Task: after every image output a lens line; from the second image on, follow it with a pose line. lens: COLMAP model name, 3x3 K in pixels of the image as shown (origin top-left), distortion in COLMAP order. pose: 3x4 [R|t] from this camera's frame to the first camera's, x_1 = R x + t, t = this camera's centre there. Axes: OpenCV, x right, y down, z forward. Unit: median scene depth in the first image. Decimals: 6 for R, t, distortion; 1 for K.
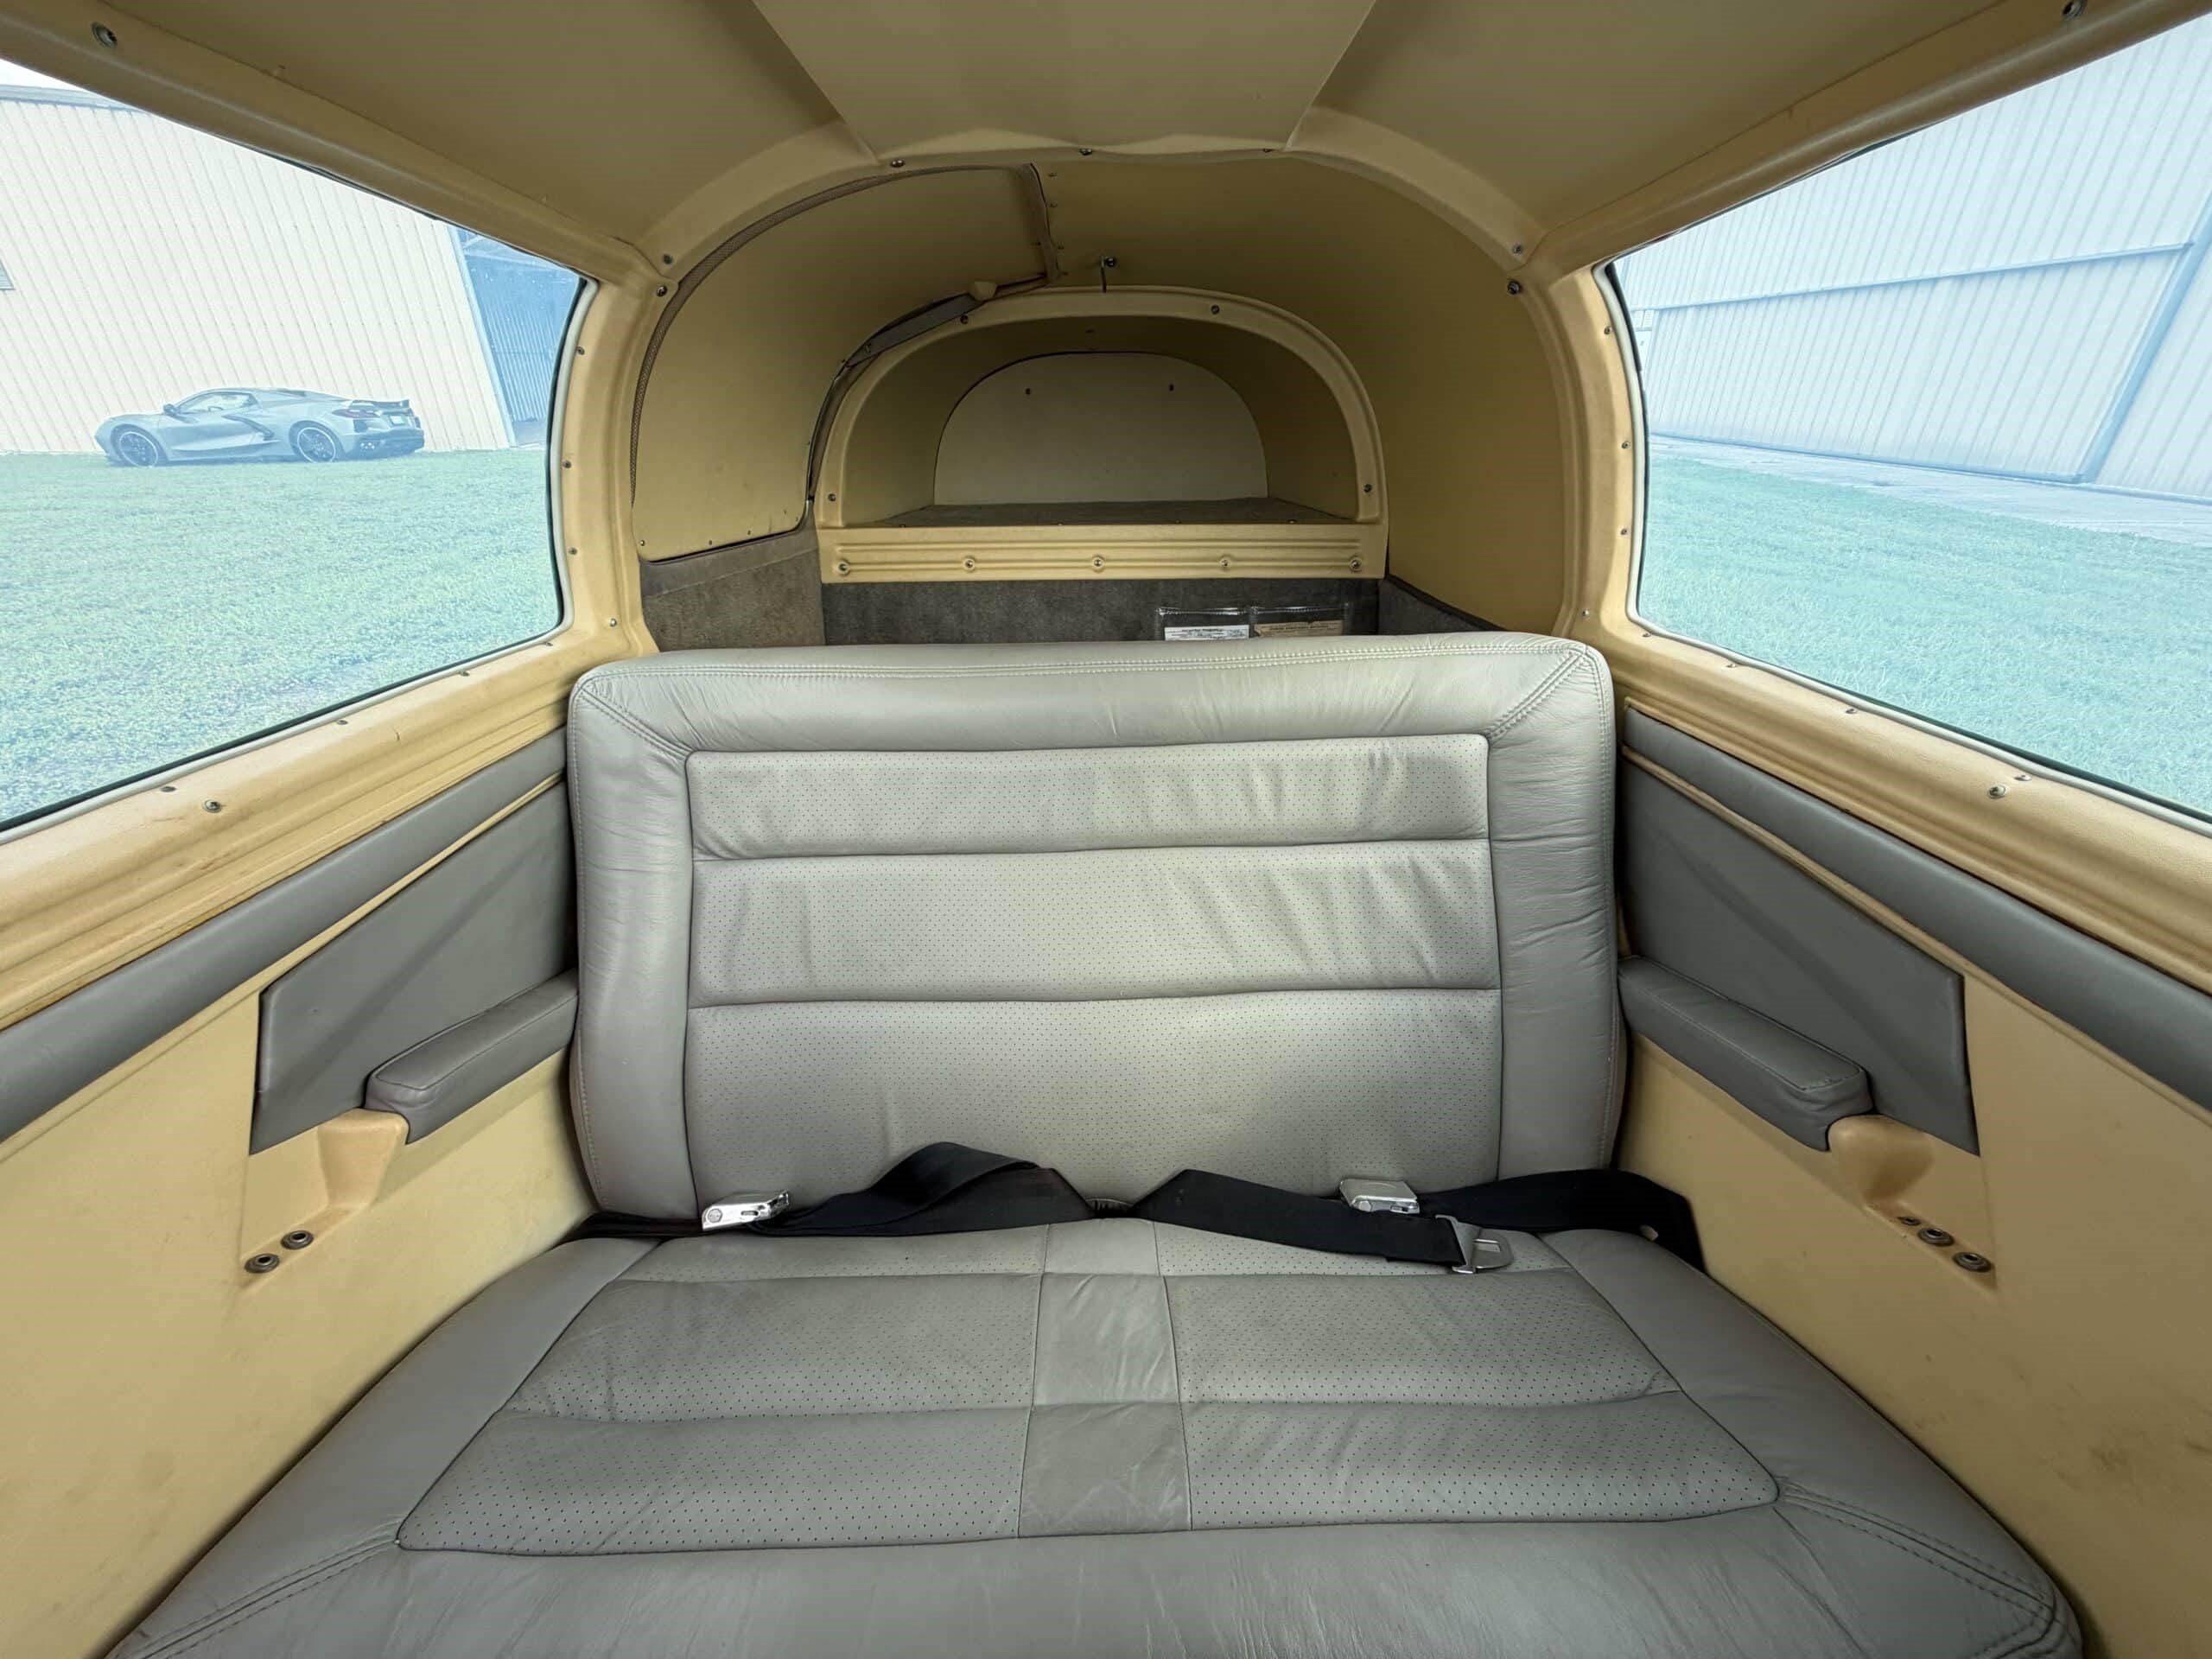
lens RADIAL K [[885.9, 0, 1104.8], [0, 885.9, 836.7], [0, 0, 1]] dist [0.001171, 0.000005]
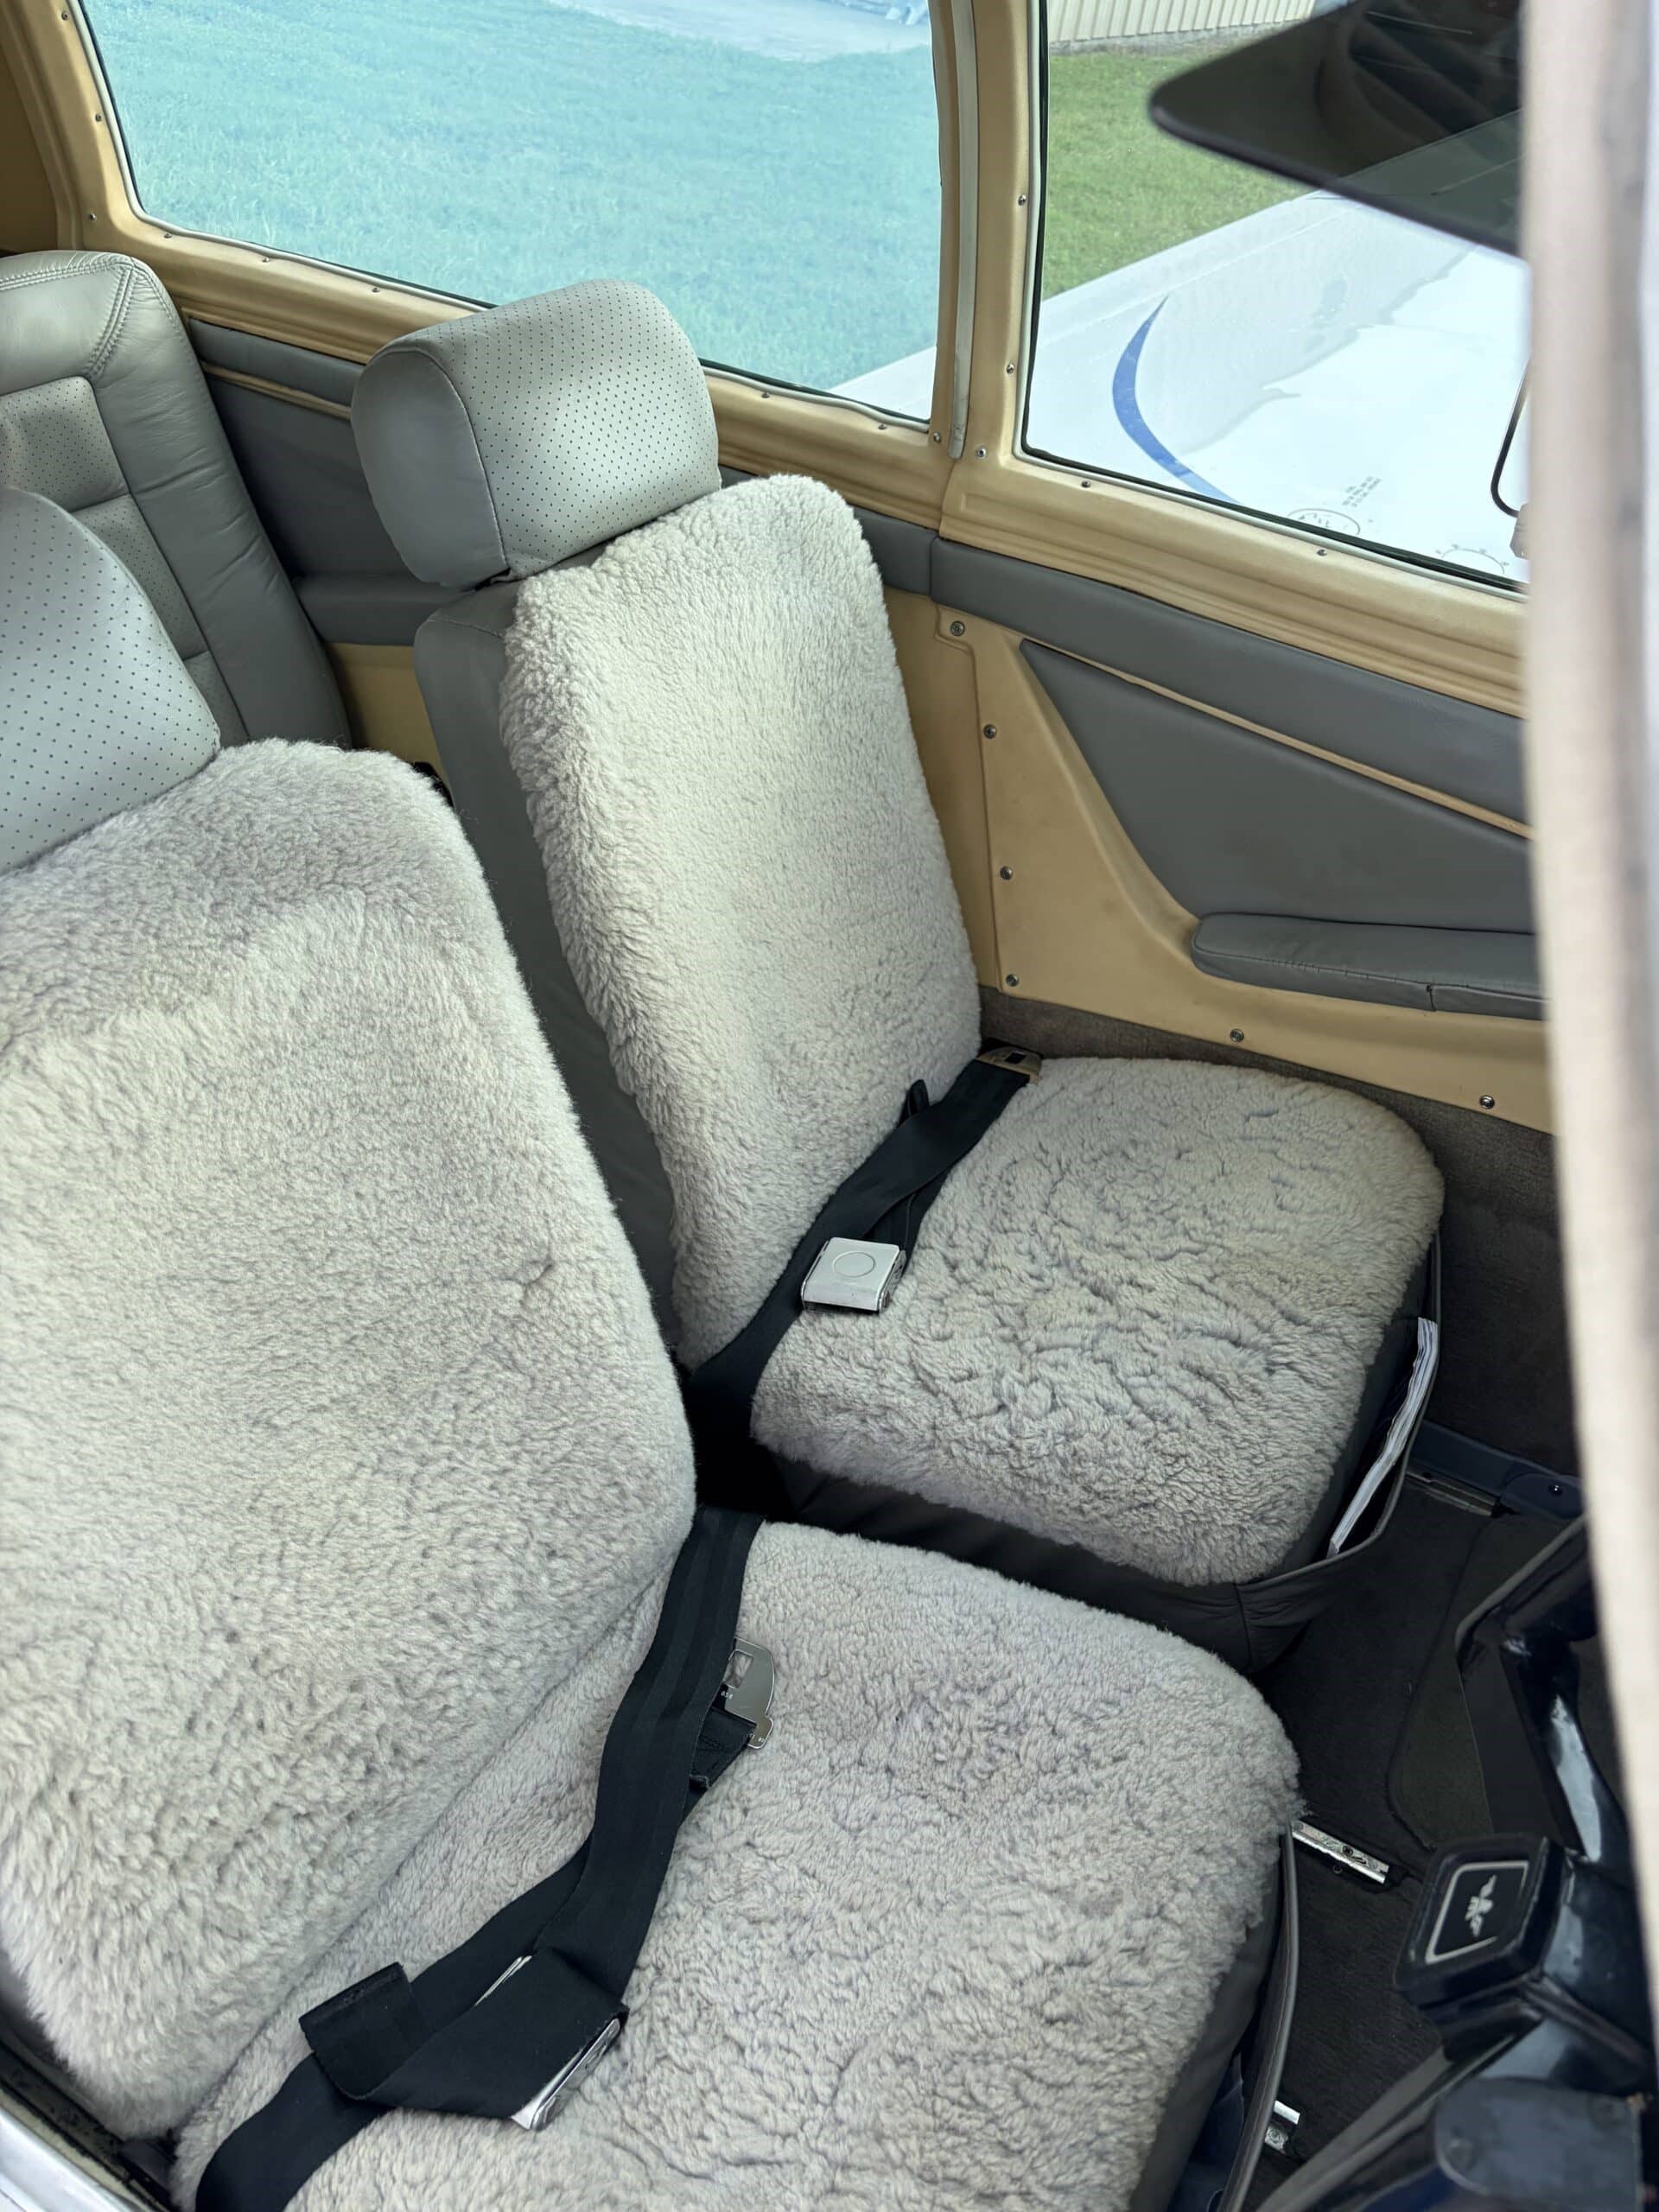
lens RADIAL K [[1695.9, 0, 833.3], [0, 1695.9, 1106.0], [0, 0, 1]] dist [0.000814, -0.002606]
pose [[0.514467, -0.487269, 0.705615, -0.786279], [0.279254, 0.873211, 0.399399, 0.062950], [-0.810766, -0.008432, 0.585310, -0.675603]]
